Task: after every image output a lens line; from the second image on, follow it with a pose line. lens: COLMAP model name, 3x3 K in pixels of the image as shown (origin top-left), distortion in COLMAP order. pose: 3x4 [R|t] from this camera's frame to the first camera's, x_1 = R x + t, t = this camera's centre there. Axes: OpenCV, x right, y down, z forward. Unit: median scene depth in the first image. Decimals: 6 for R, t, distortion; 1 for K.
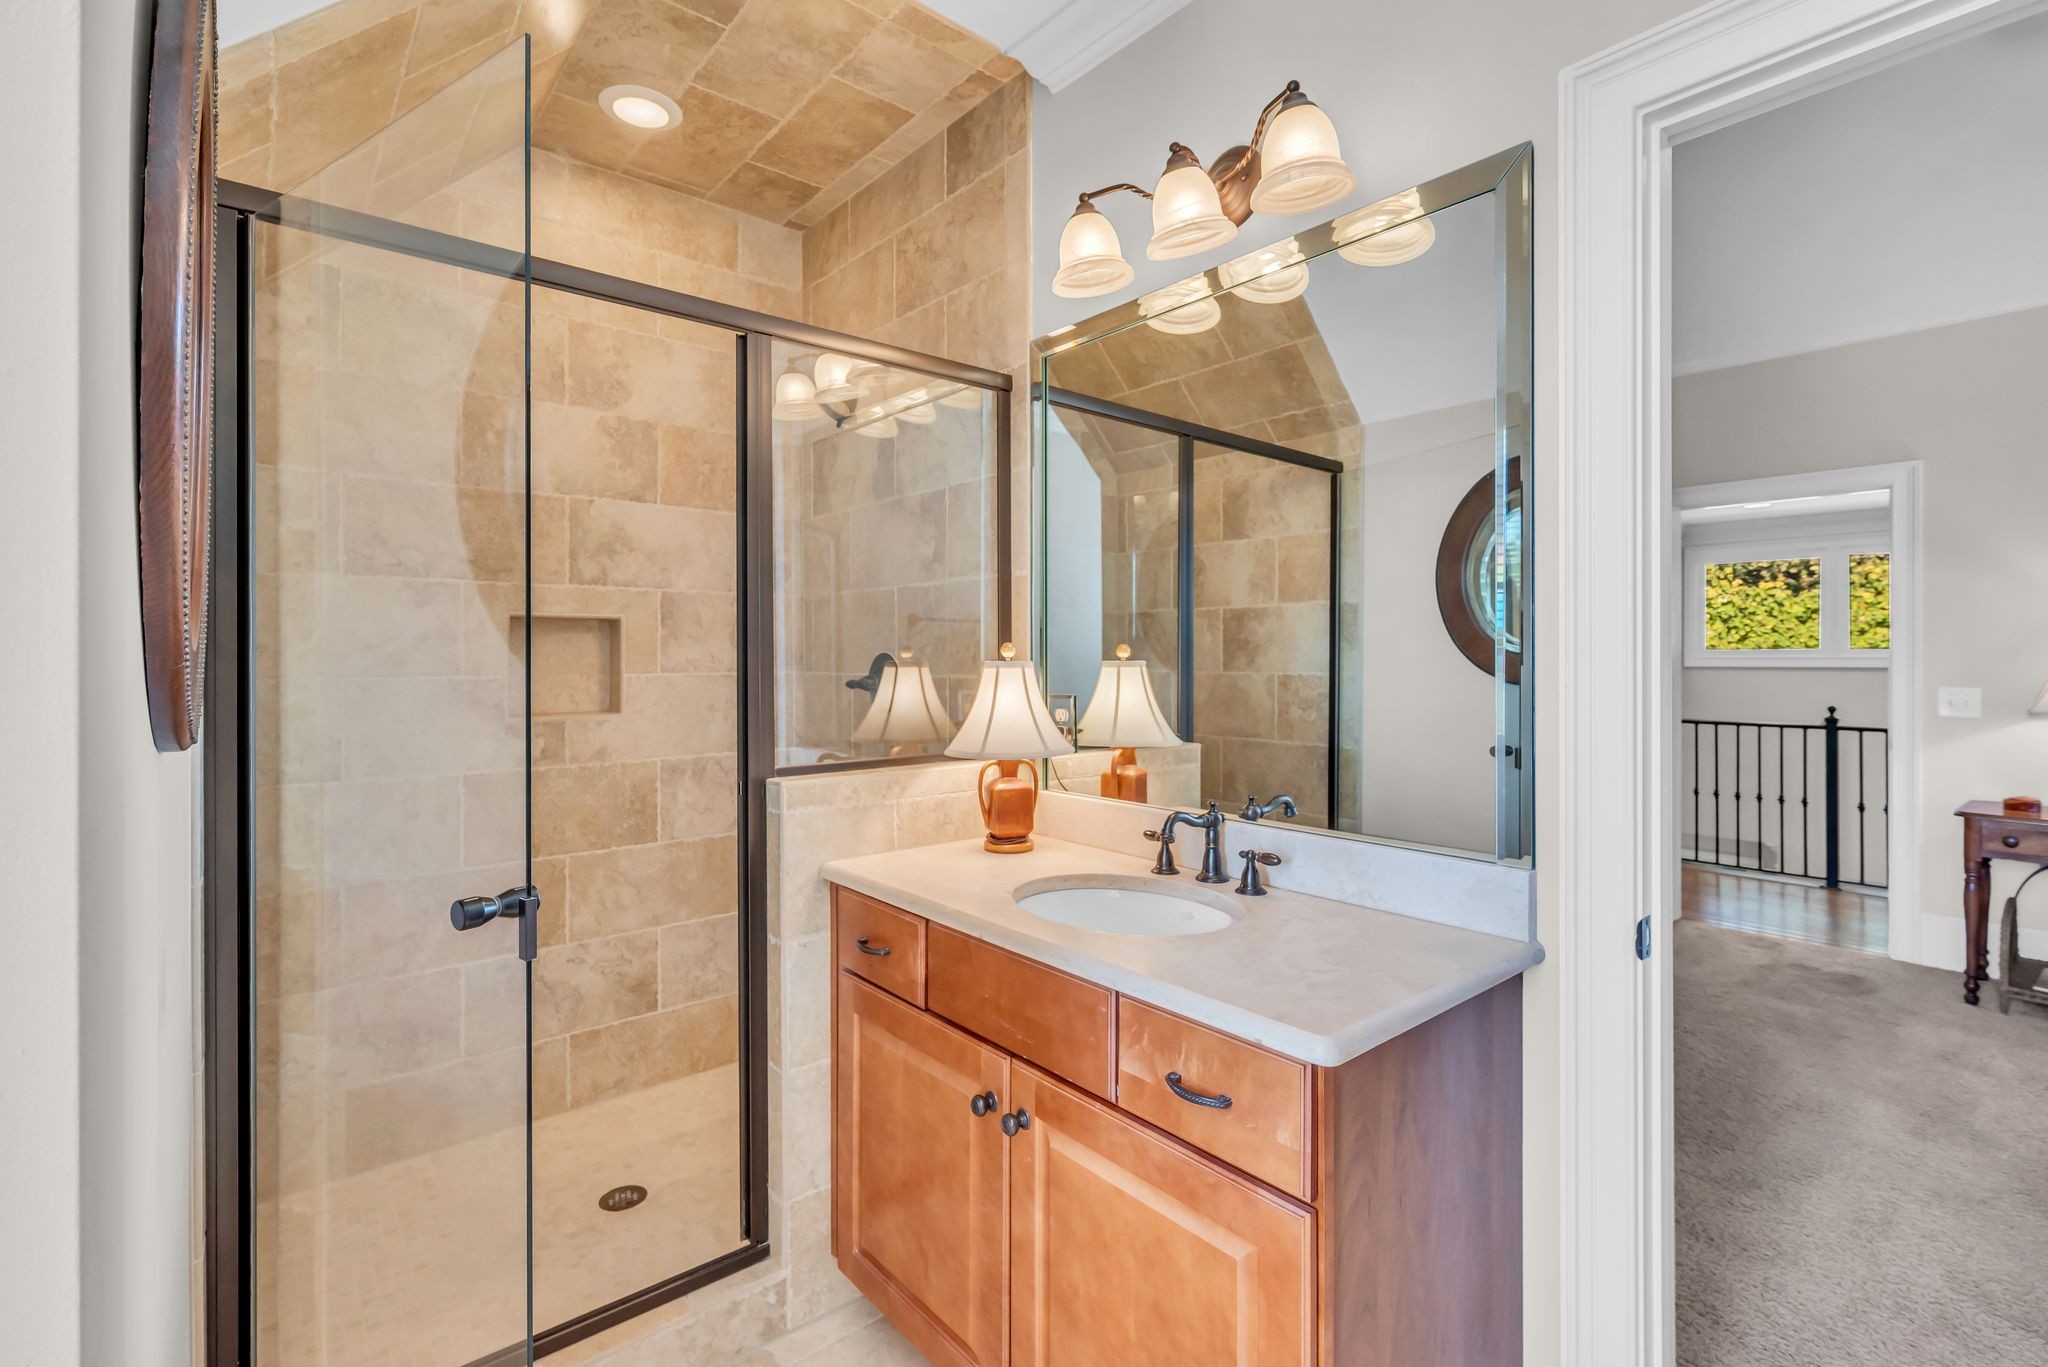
lens RADIAL K [[931.5, 0, 1034.7], [0, 931.5, 668.0], [0, 0, 1]] dist [-0.002370, -0.000310]
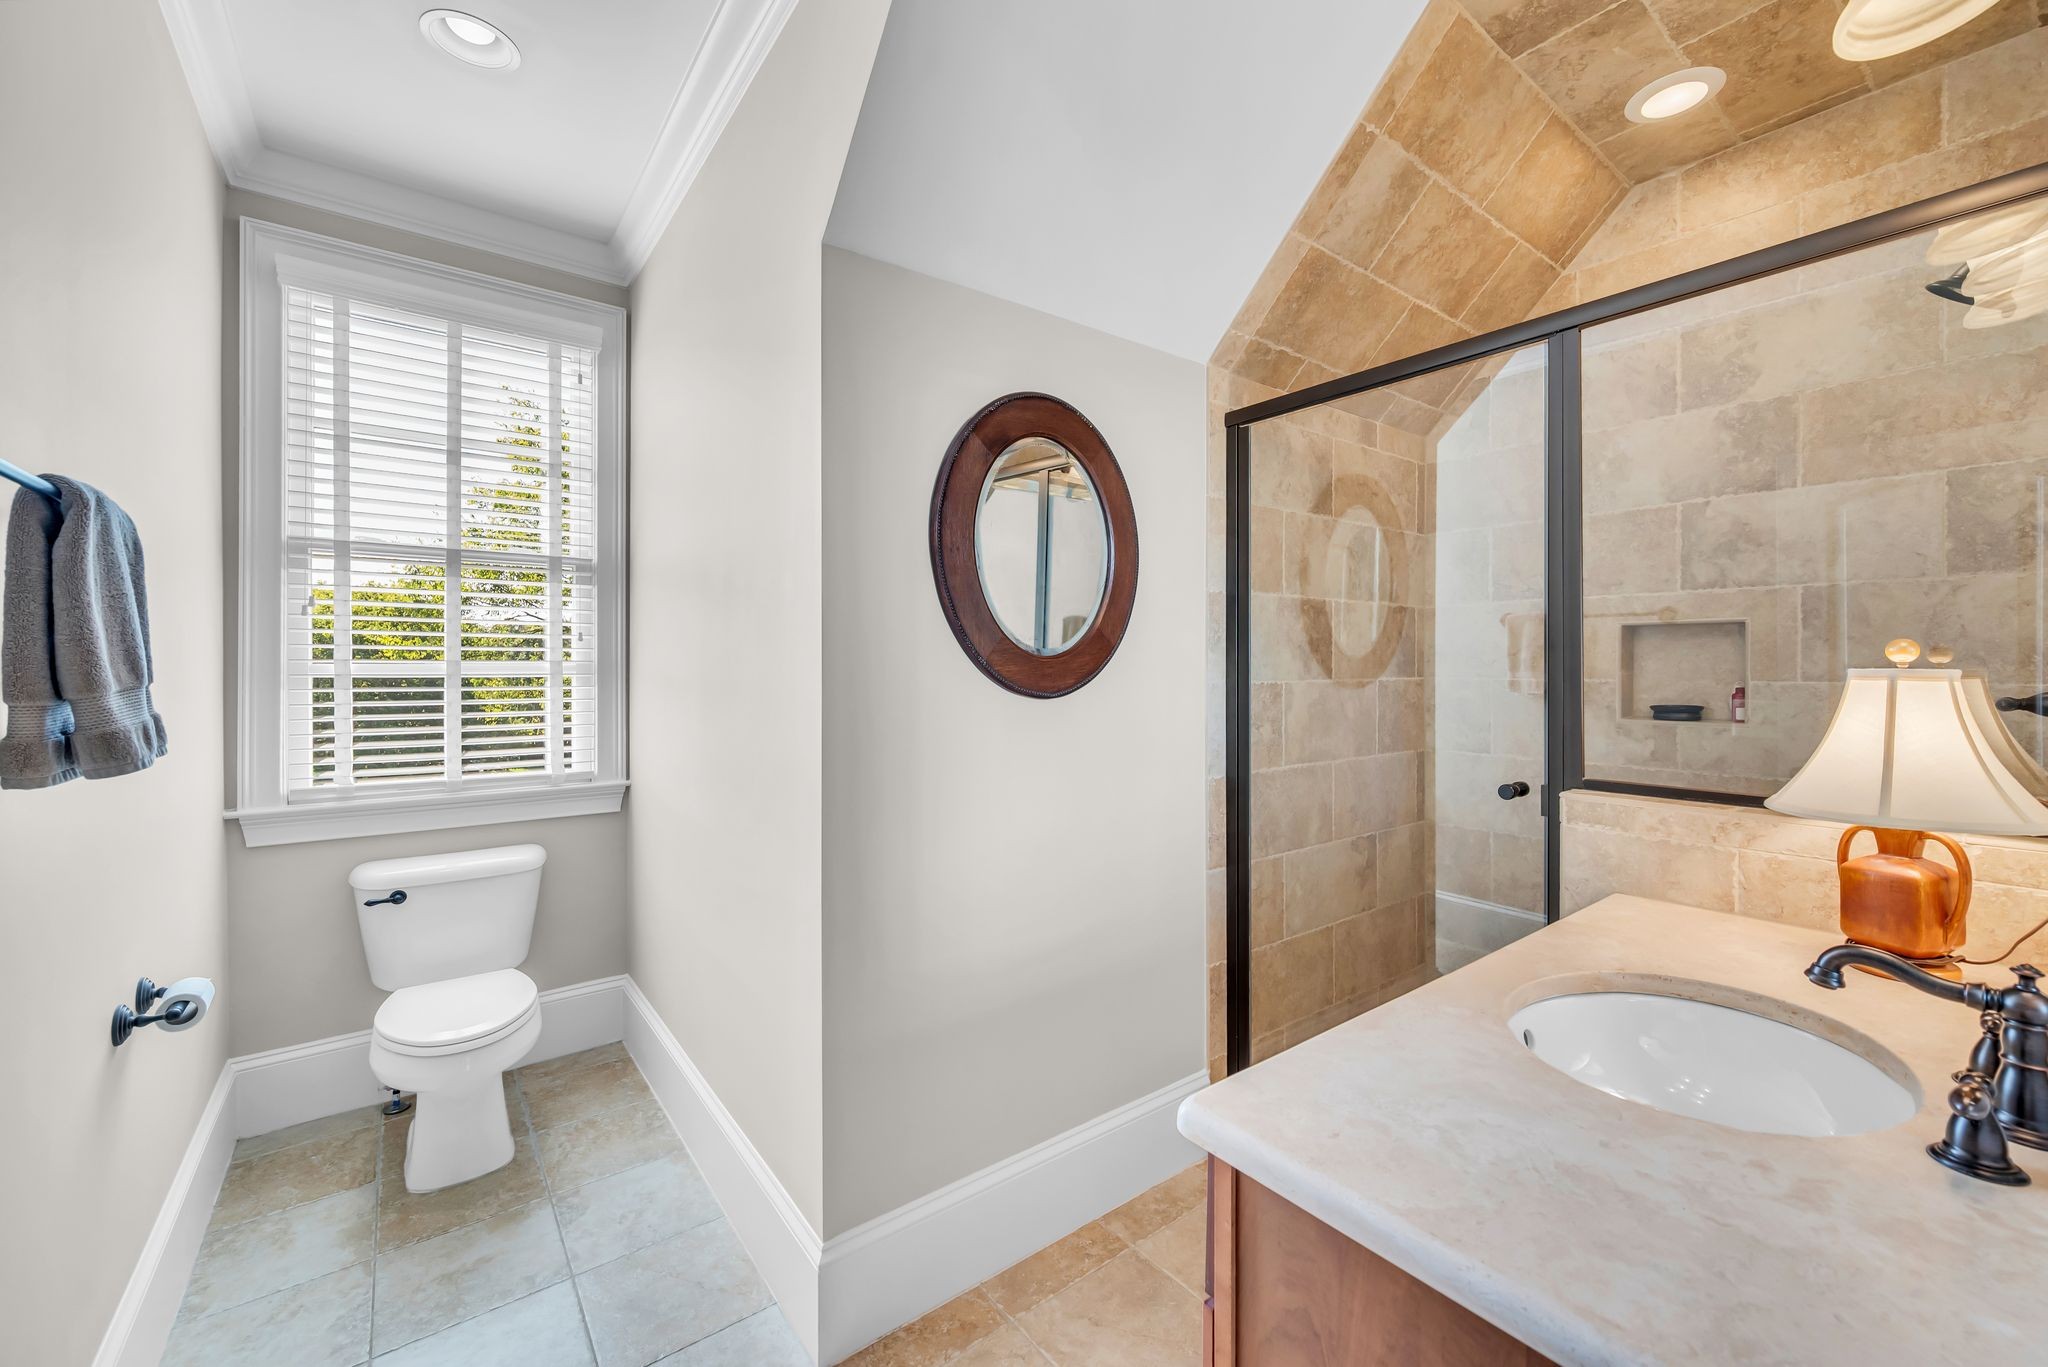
lens RADIAL K [[799.0, 0, 1028.8], [0, 799.0, 673.2], [0, 0, 1]] dist [-0.001430, 0.000641]
pose [[-0.053424, 0.014861, -0.998461, 0.463920], [-0.015265, 0.999760, 0.015697, -0.003377], [0.998455, 0.016081, -0.053184, 0.395308]]
